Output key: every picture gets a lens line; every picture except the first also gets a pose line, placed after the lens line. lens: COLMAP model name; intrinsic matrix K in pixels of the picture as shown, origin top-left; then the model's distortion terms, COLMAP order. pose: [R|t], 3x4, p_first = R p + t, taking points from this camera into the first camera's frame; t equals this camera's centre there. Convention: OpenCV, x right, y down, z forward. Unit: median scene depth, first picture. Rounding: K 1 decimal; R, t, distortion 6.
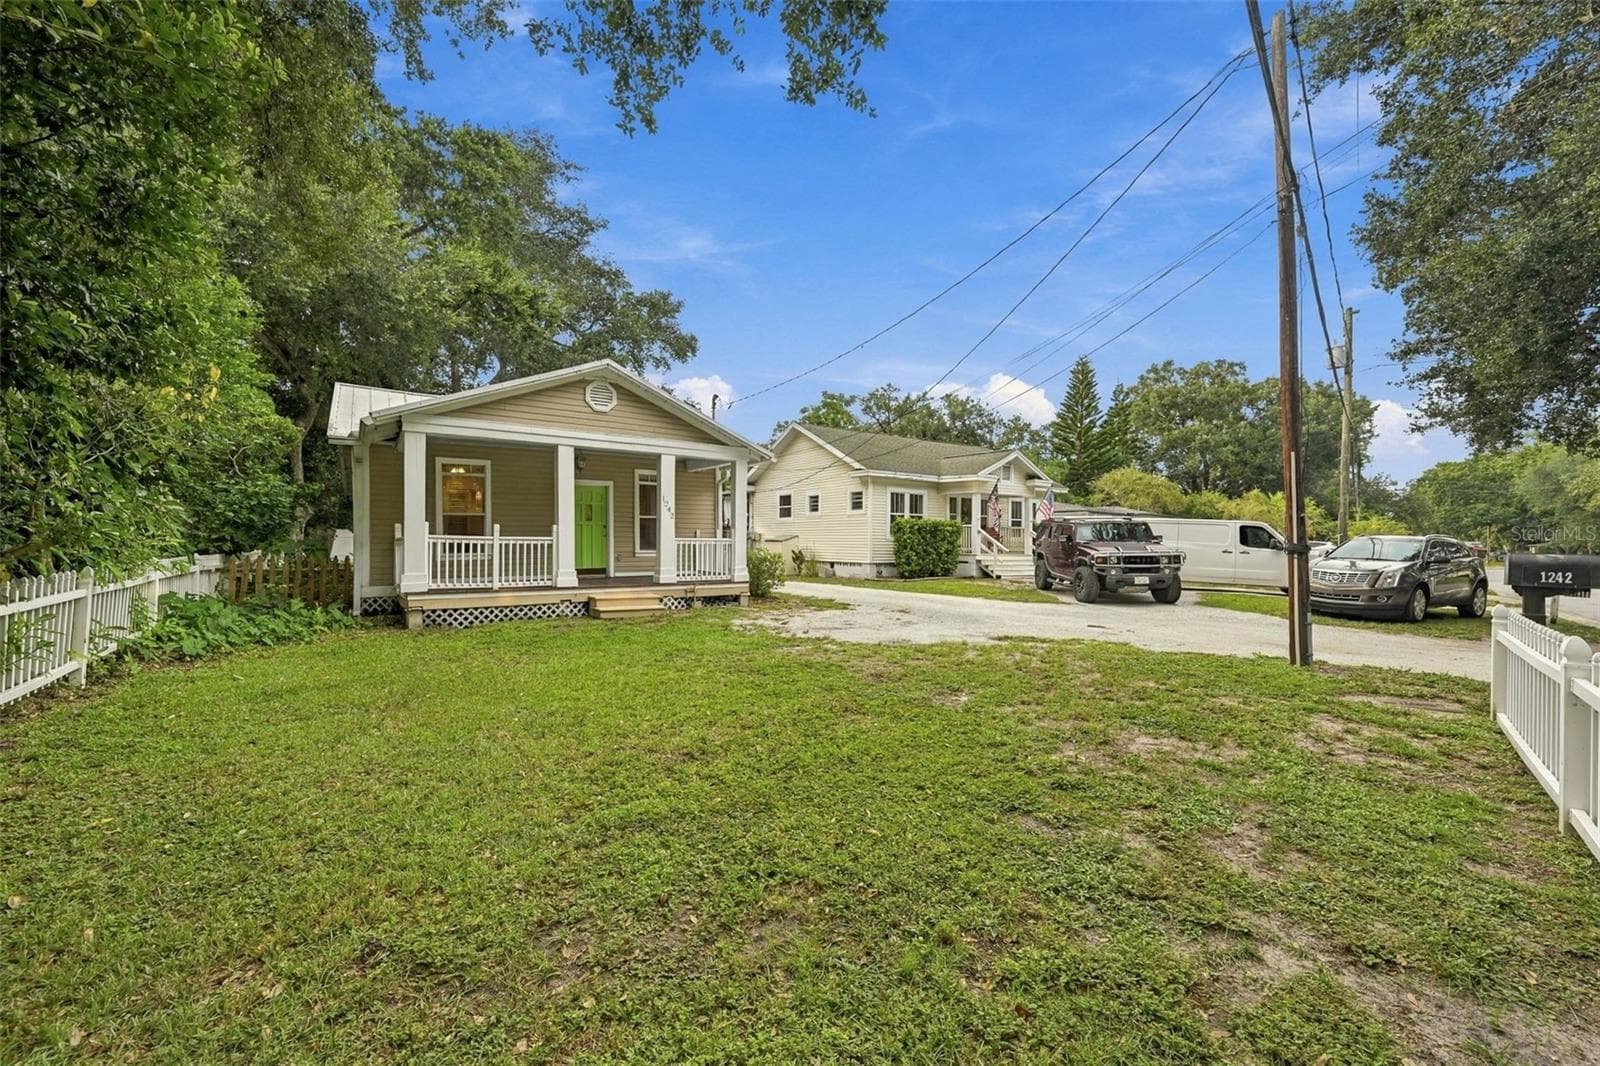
lens RADIAL K [[642.2, 0, 800.0], [0, 642.2, 533.0], [0, 0, 1]] dist [-0.000324, -0.000160]
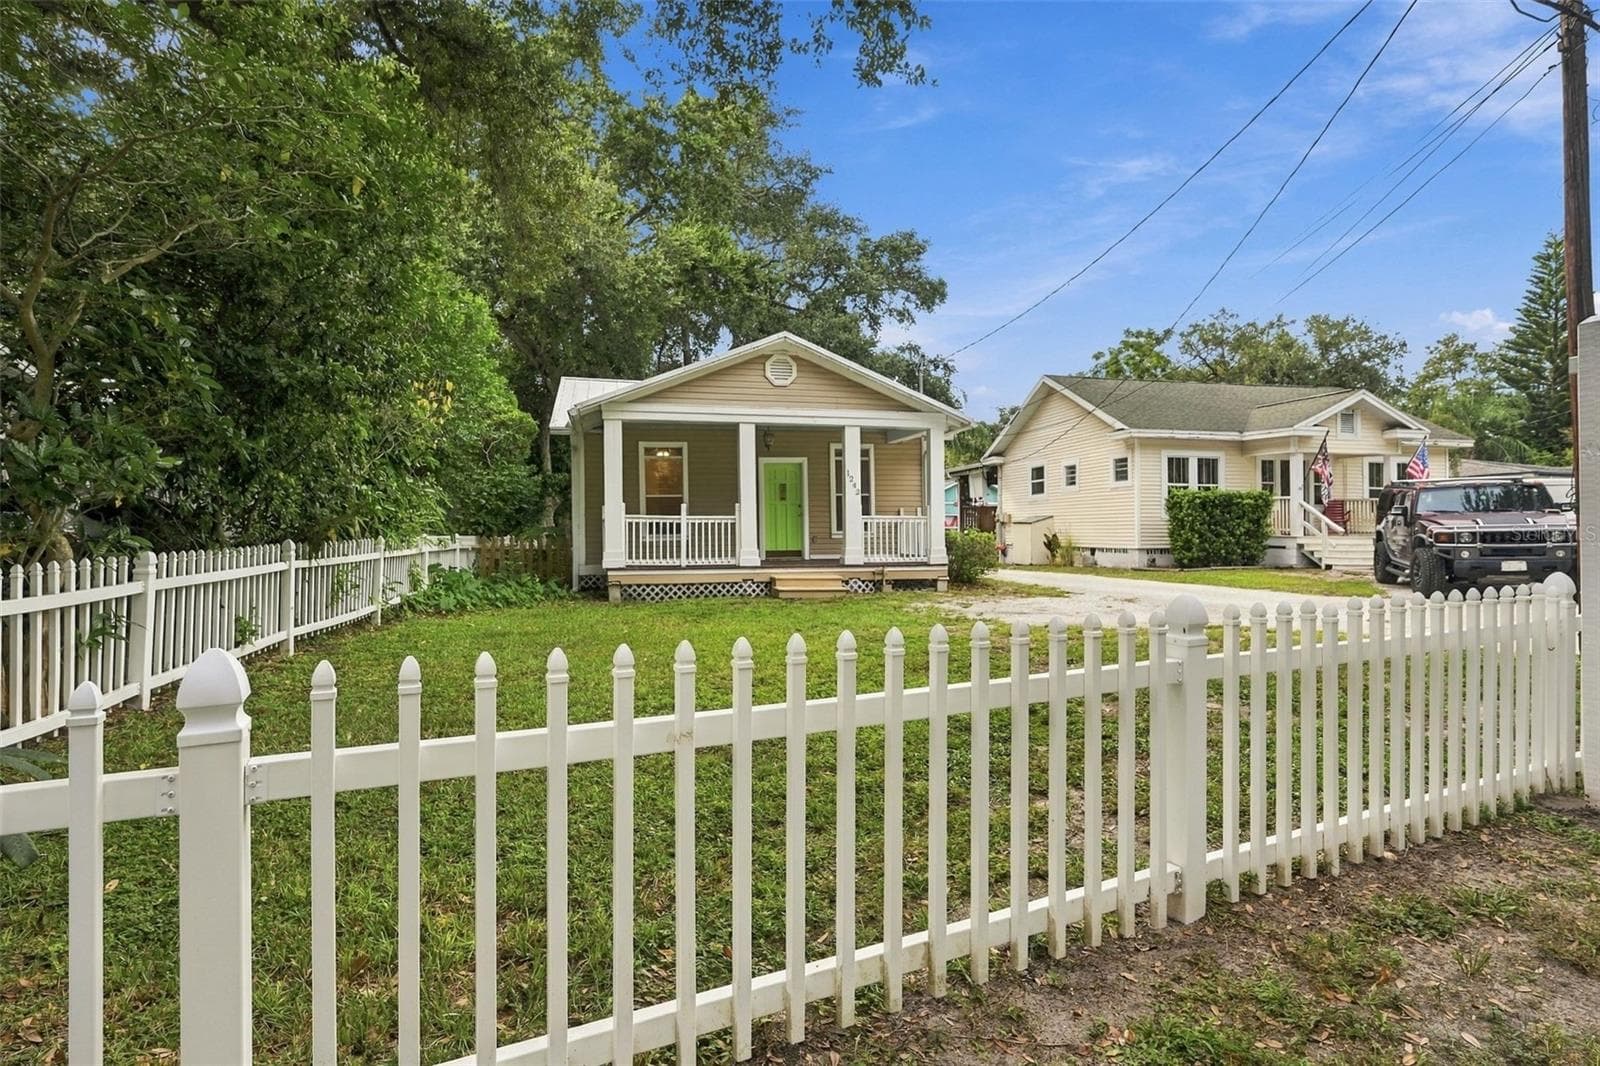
lens RADIAL K [[808.5, 0, 800.1], [0, 808.5, 520.9], [0, 0, 1]] dist [-0.002921, -0.000246]
pose [[0.927821, -0.015285, -0.372712, 0.148389], [0.014839, 0.999882, -0.004064, 0.017697], [0.372730, -0.001760, 0.927938, -0.107207]]
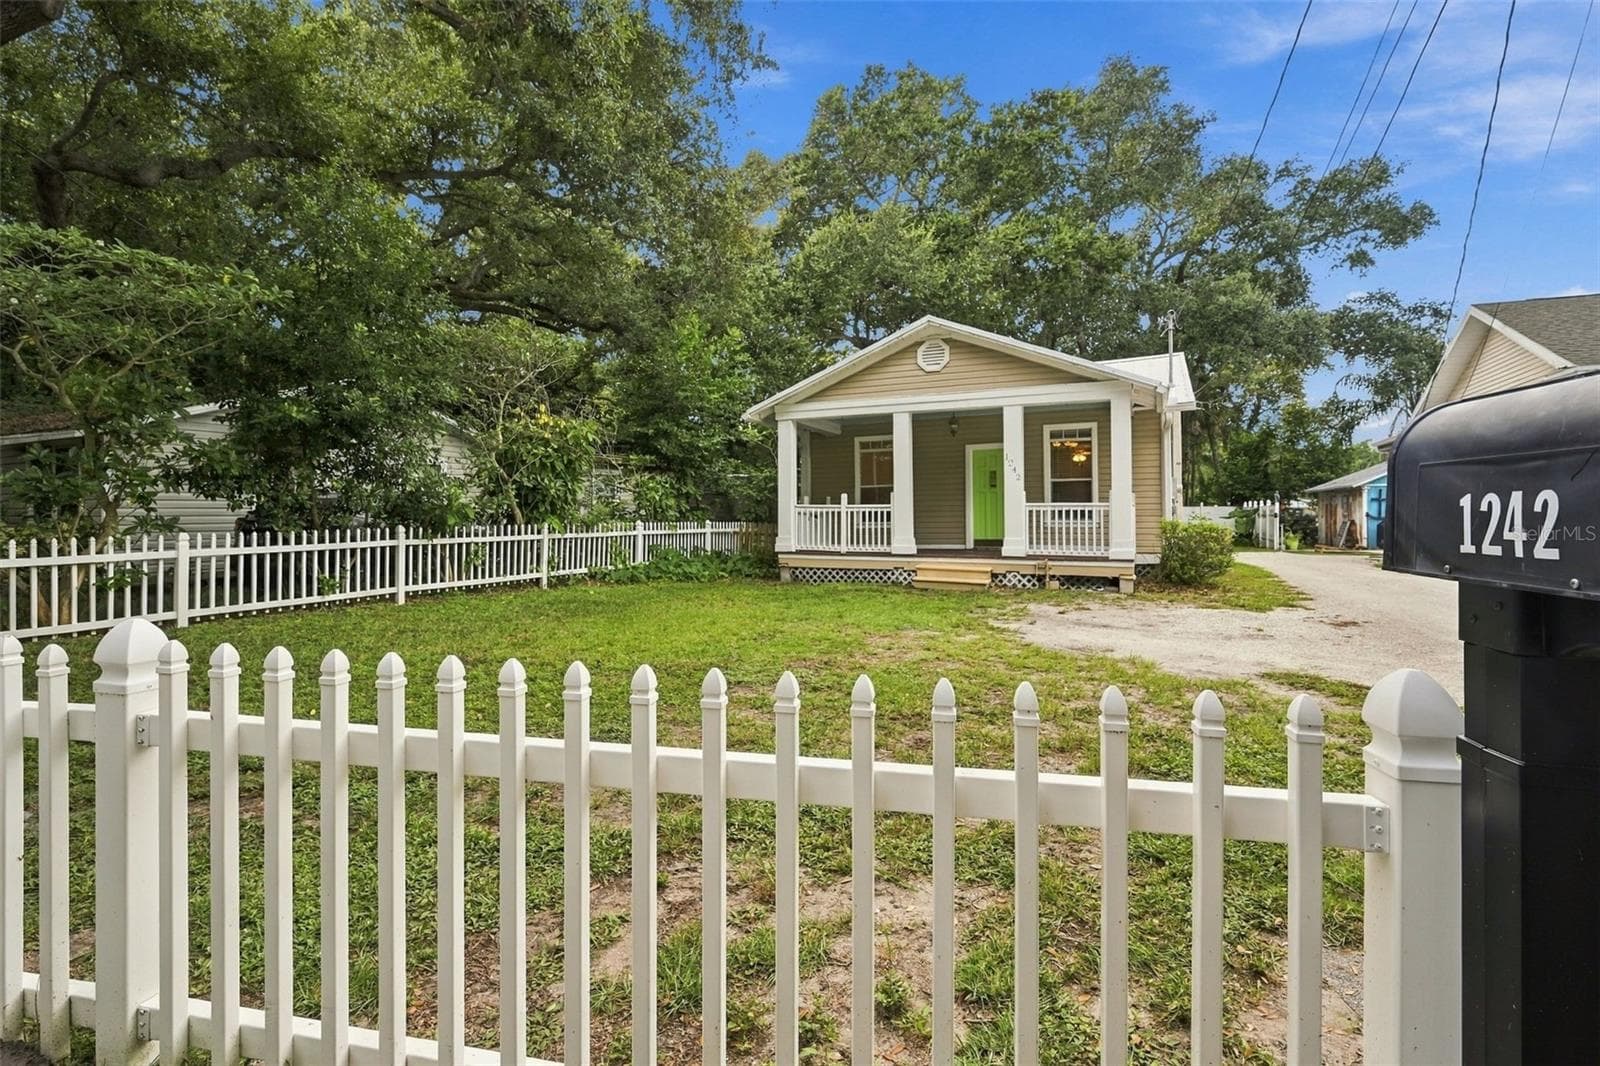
lens RADIAL K [[712.2, 0, 802.1], [0, 712.2, 511.7], [0, 0, 1]] dist [0.001330, -0.000067]
pose [[0.505813, -0.015150, -0.862510, 0.436502], [0.013356, 0.999863, -0.009730, 0.022782], [0.862540, -0.006598, 0.505947, 0.262282]]
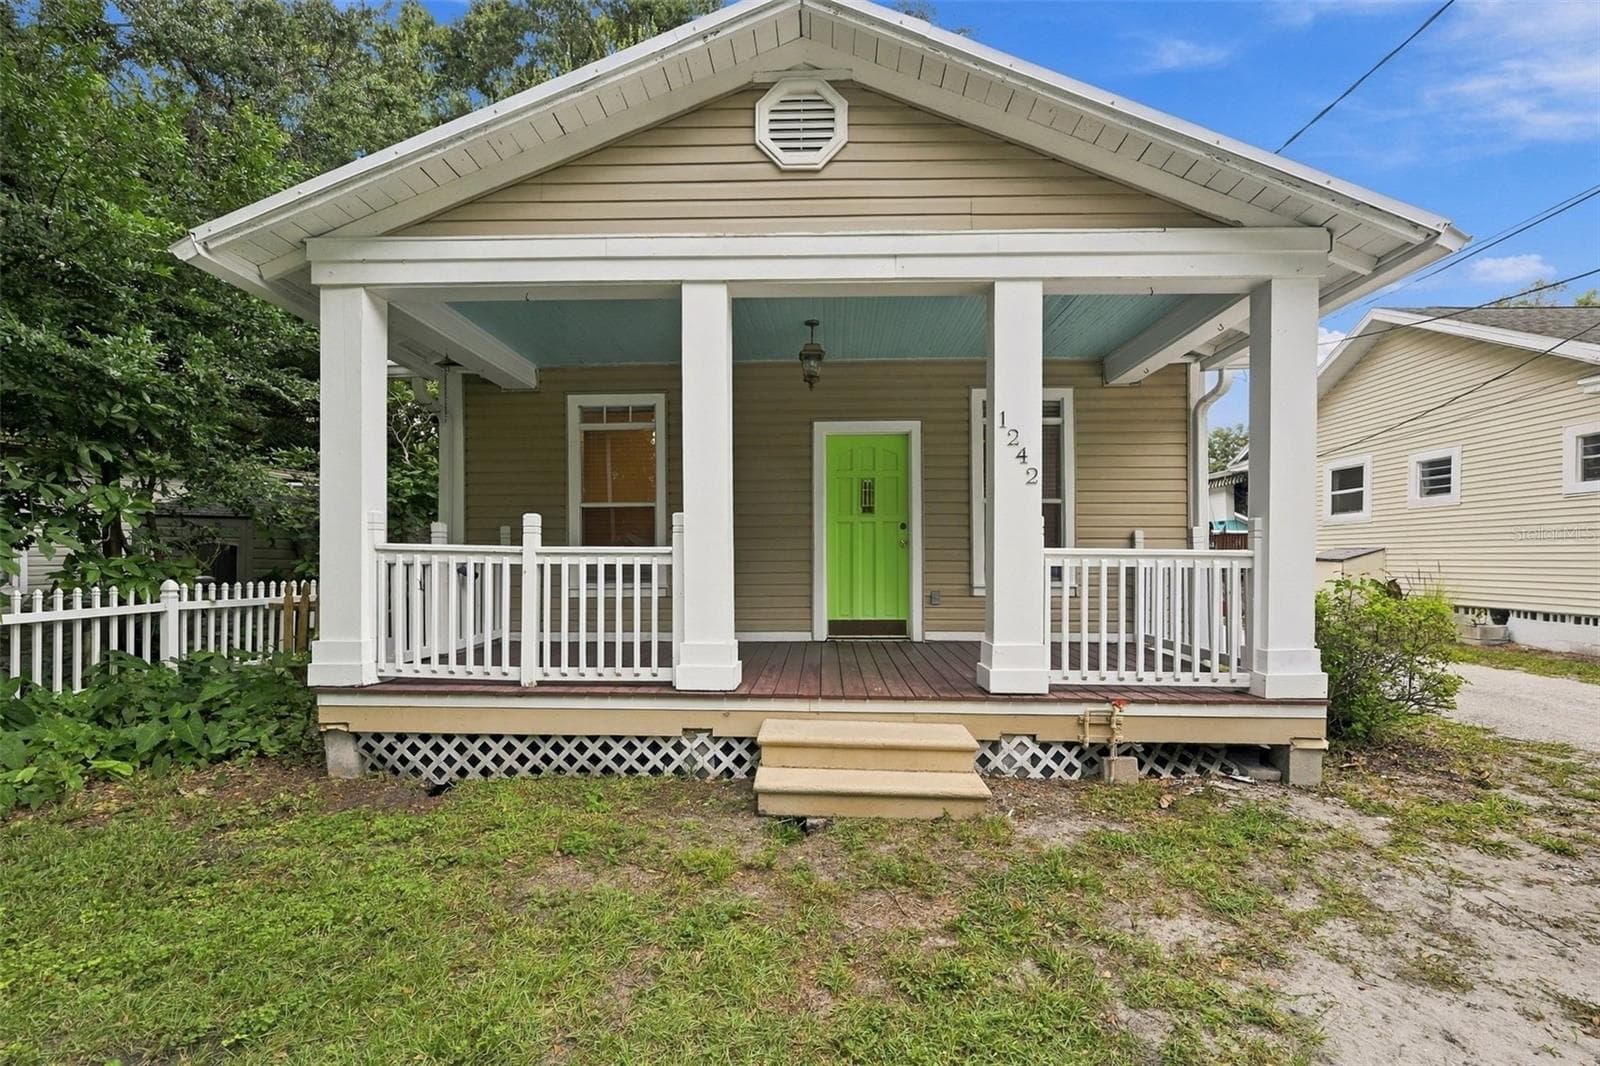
lens RADIAL K [[679.5, 0, 804.8], [0, 679.5, 560.2], [0, 0, 1]] dist [0.000230, -0.000269]
pose [[0.801473, -0.001681, -0.598028, -0.085028], [0.007550, 0.999945, 0.007306, 0.009846], [0.597983, -0.010371, 0.801442, 0.628619]]
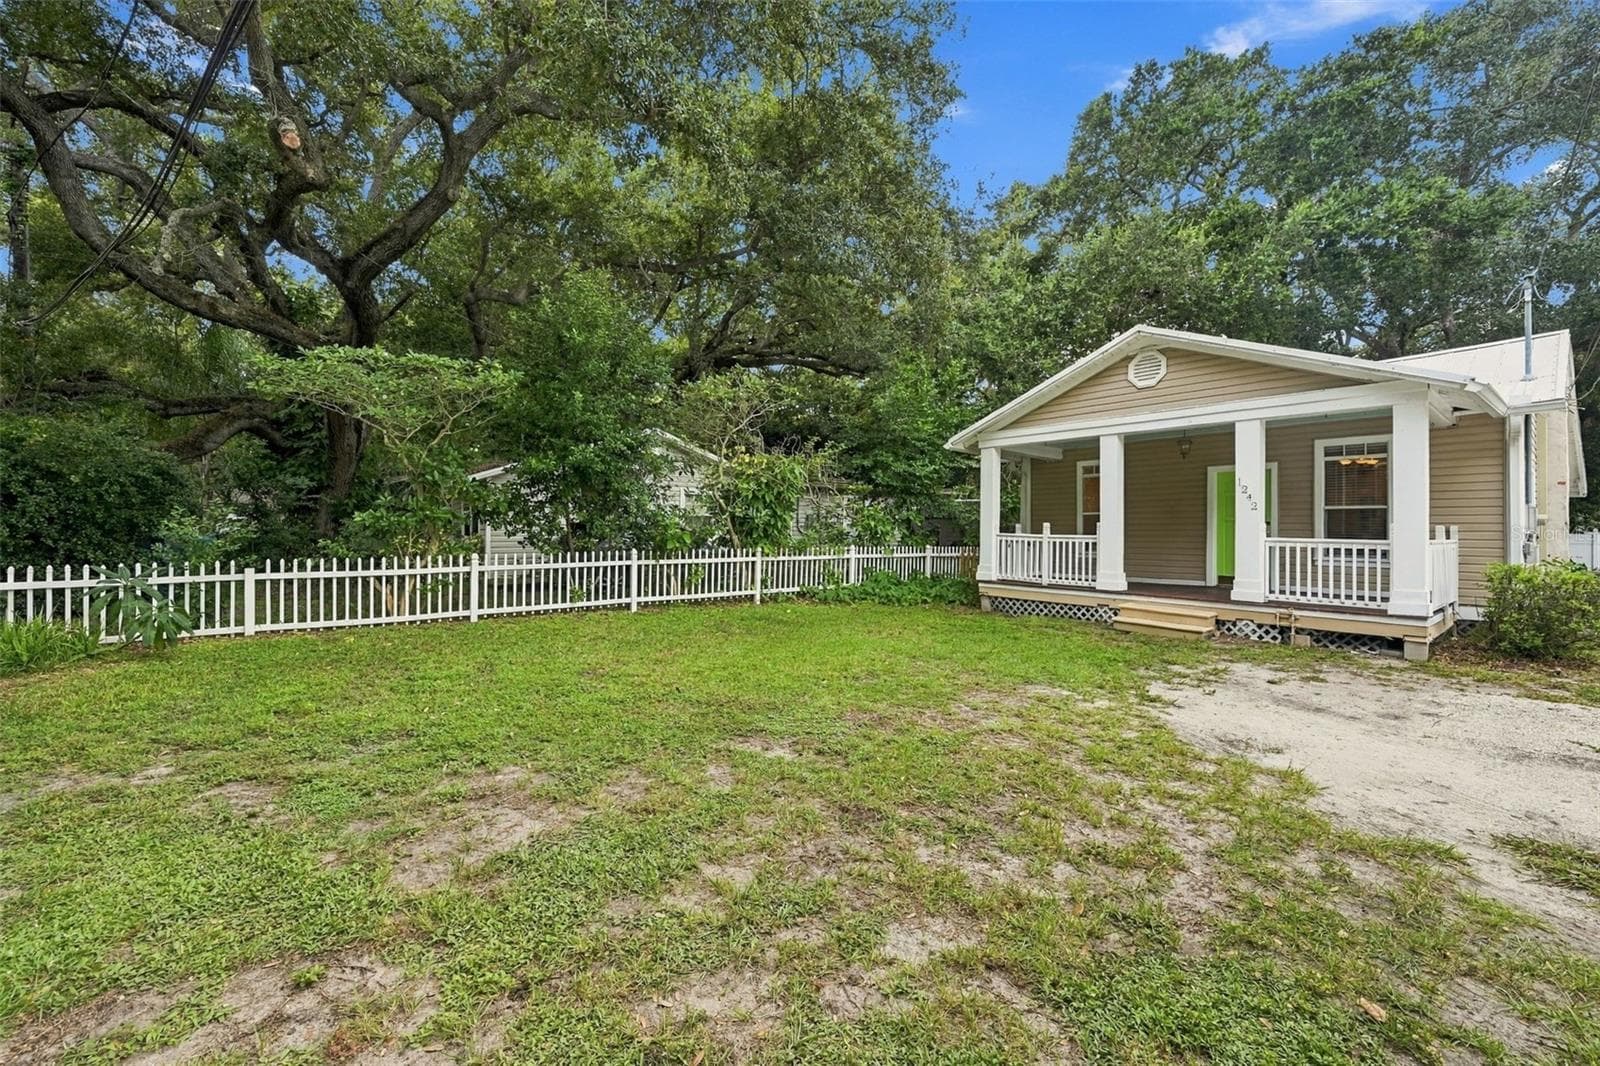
lens RADIAL K [[636.2, 0, 803.7], [0, 636.2, 526.5], [0, 0, 1]] dist [-0.000514, -0.000155]
pose [[0.078643, -0.012688, -0.996822, 0.427329], [-0.003471, 0.999909, -0.013002, 0.005862], [0.996897, 0.004483, 0.078592, 0.425945]]
